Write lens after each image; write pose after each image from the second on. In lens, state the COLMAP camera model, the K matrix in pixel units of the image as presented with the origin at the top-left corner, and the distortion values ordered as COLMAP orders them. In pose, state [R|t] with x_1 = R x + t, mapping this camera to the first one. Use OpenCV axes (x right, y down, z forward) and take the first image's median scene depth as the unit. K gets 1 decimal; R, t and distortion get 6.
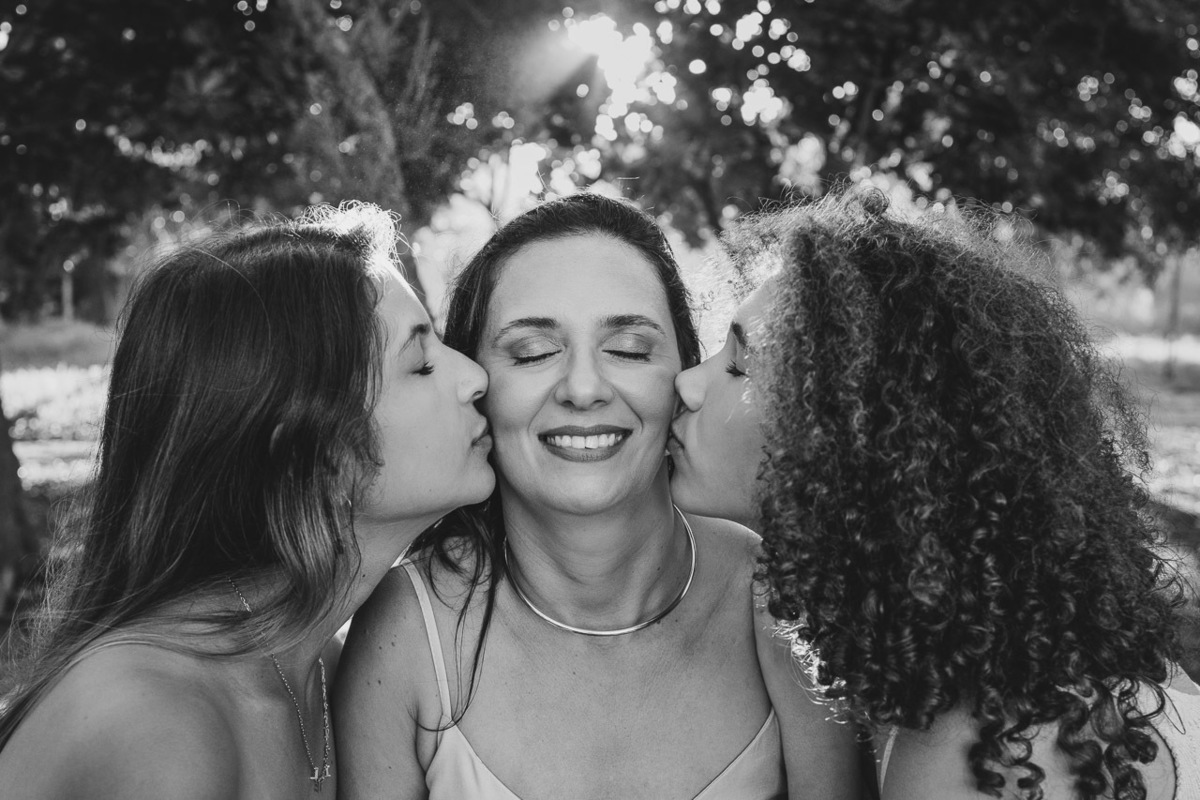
lens RADIAL K [[1280.7, 0, 625.8], [0, 1280.7, 398.2], [0, 0, 1]] dist [-0.045643, 0.017572]
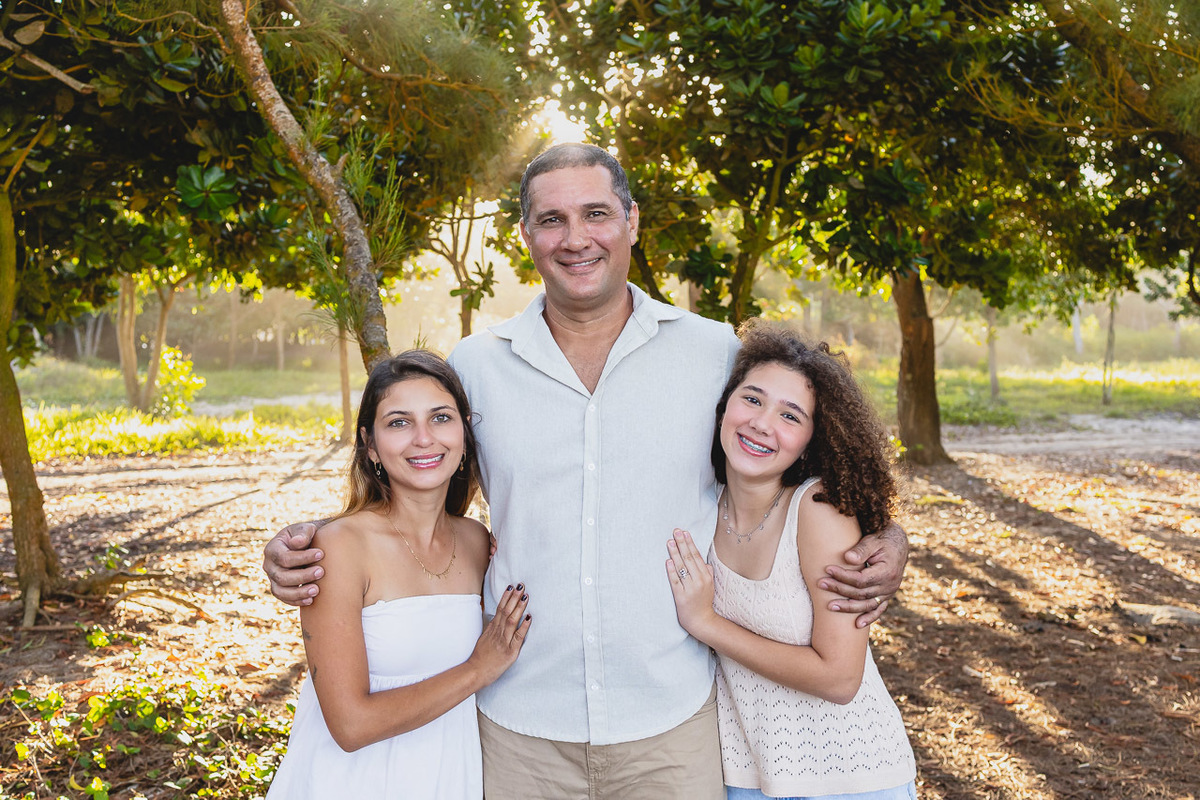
lens RADIAL K [[1282.9, 0, 621.5], [0, 1282.9, 394.2], [0, 0, 1]] dist [0.075079, -0.011616]
pose [[0.999803, -0.007751, 0.018295, 0.024276], [0.008143, 0.999736, -0.021474, -0.009870], [-0.018123, 0.021618, 0.999602, -0.153276]]
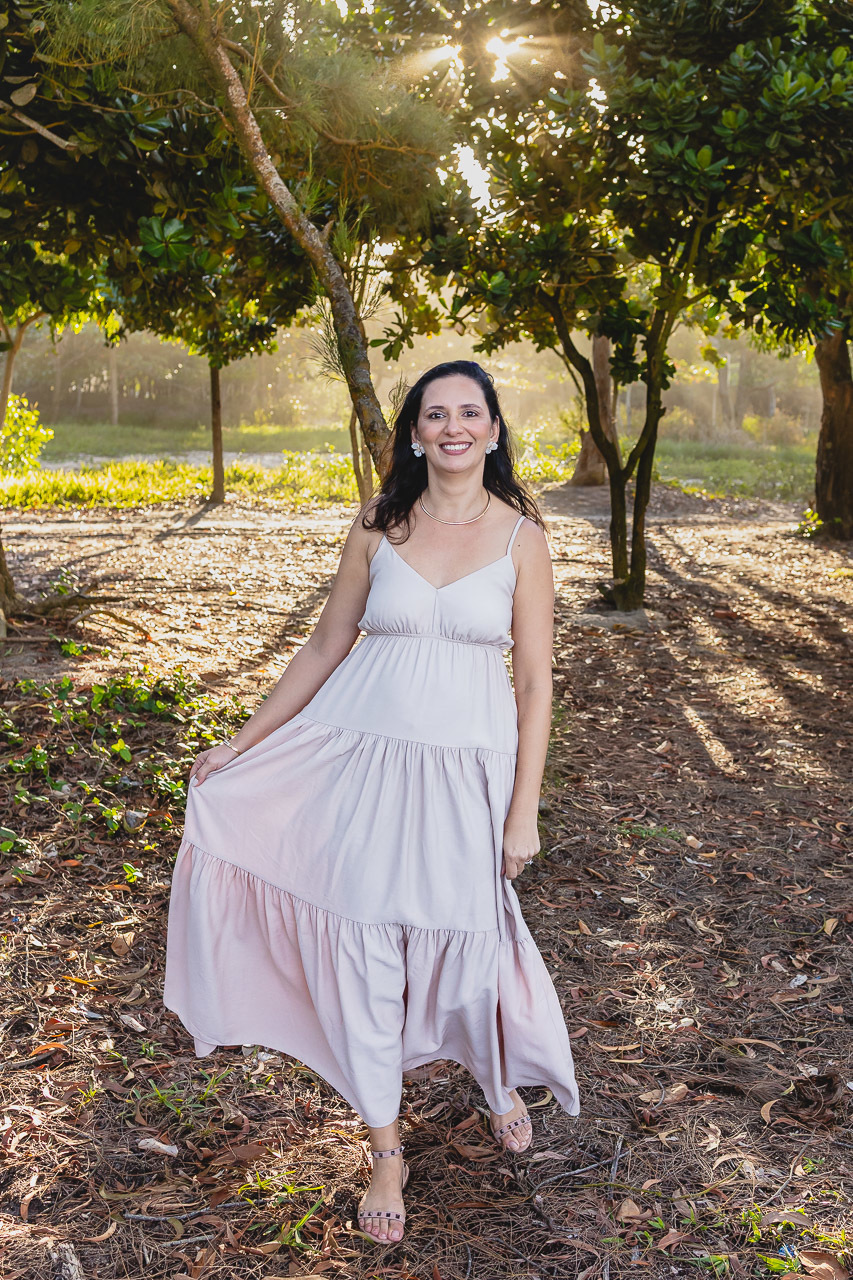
lens RADIAL K [[1589.1, 0, 493.8], [0, 1589.1, 549.5], [0, 0, 1]] dist [0.078341, 0.040566]
pose [[0.999609, 0.017882, 0.021476, -0.020405], [-0.018445, 0.999484, 0.026297, 0.018946], [-0.020995, -0.026683, 0.999423, -0.434529]]
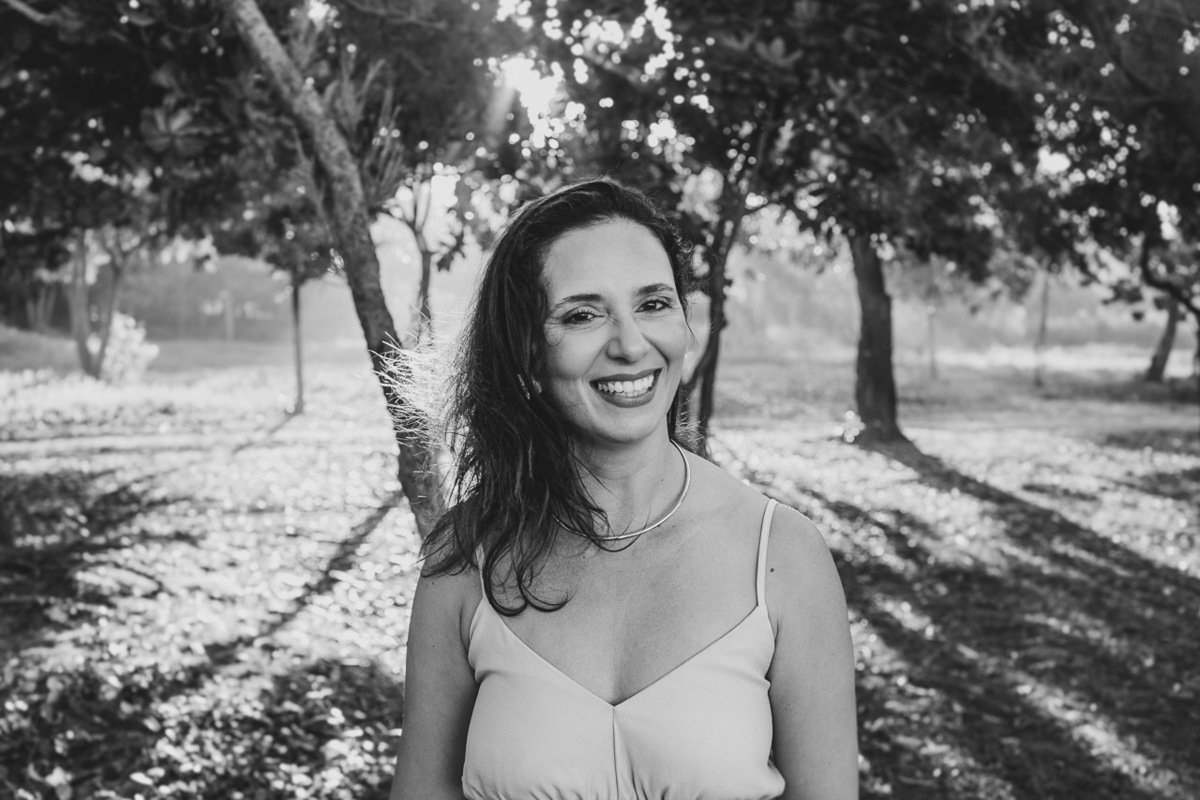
lens RADIAL K [[1235.9, 0, 600.0], [0, 1235.9, 400.0], [0, 0, 1]] dist [-0.009582, -0.001708]
pose [[0.998433, 0.004931, 0.055743, -0.010708], [-0.004925, 0.999988, -0.000246, -0.003062], [-0.055744, -0.000029, 0.998445, -0.071734]]
